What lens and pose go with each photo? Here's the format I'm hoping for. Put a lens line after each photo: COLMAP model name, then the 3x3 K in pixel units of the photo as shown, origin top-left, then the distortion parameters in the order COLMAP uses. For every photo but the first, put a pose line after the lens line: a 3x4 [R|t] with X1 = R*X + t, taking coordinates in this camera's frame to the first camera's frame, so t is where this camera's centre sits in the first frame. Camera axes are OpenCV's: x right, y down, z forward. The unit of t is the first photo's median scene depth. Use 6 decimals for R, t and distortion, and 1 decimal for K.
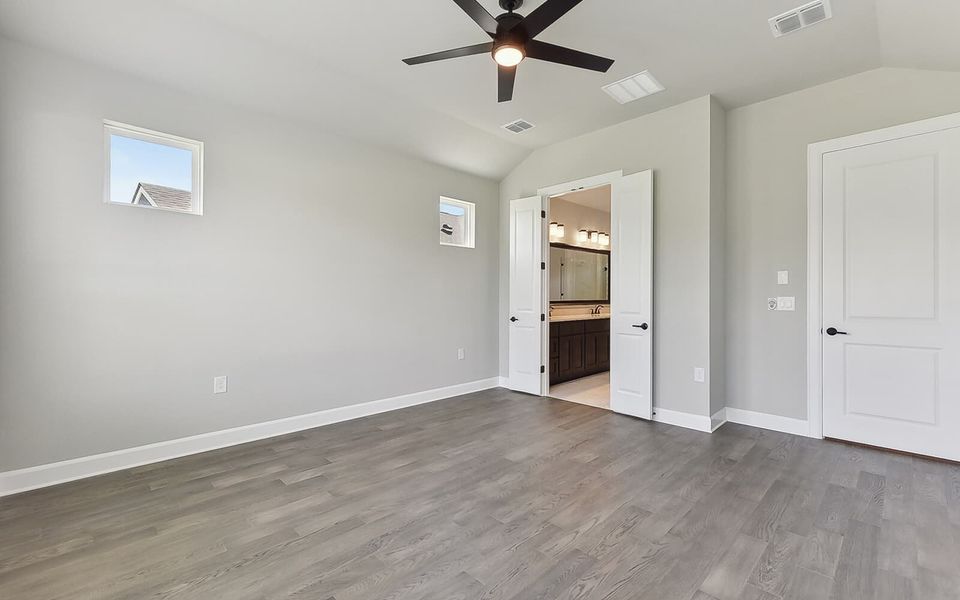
lens RADIAL K [[411.7, 0, 468.9], [0, 411.7, 297.5], [0, 0, 1]] dist [0.013150, -0.000024]
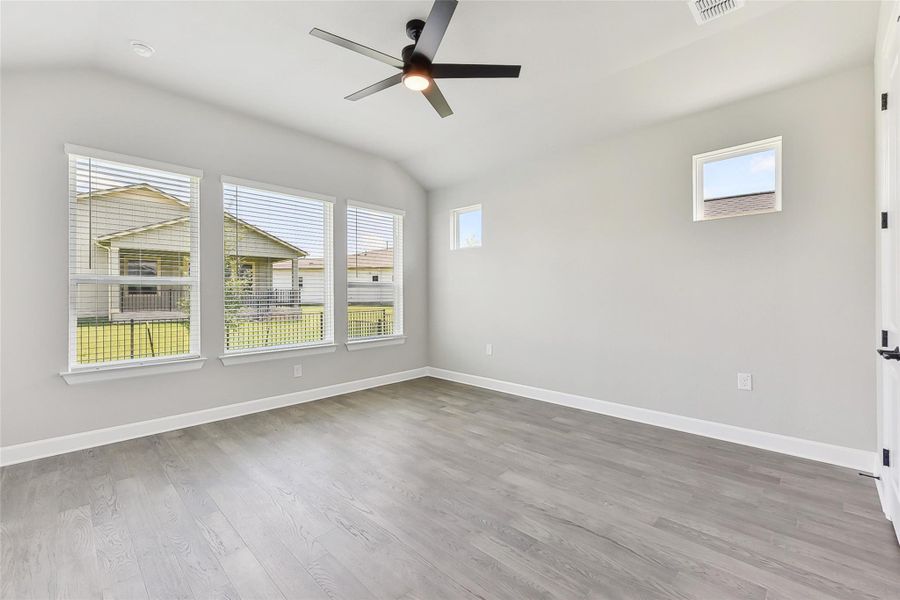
lens RADIAL K [[370.8, 0, 450.4], [0, 370.8, 295.9], [0, 0, 1]] dist [0.008127, 0.000076]
pose [[0.045647, -0.000990, -0.998957, 0.913890], [0.002516, 0.999996, -0.000876, 0.002171], [0.998954, -0.002473, 0.045649, 0.858101]]
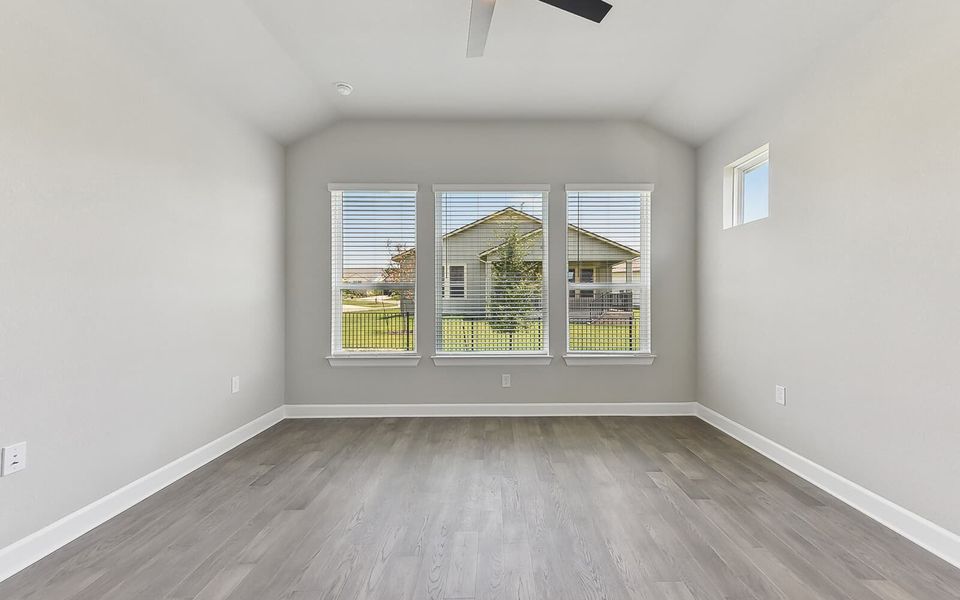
lens RADIAL K [[387.8, 0, 501.2], [0, 387.8, 299.9], [0, 0, 1]] dist [0.033843, -0.000059]
pose [[-0.670103, -0.001508, -0.742267, 0.508967], [-0.001932, 0.999998, -0.000288, 0.001555], [0.742266, 0.001242, -0.670104, 1.233866]]
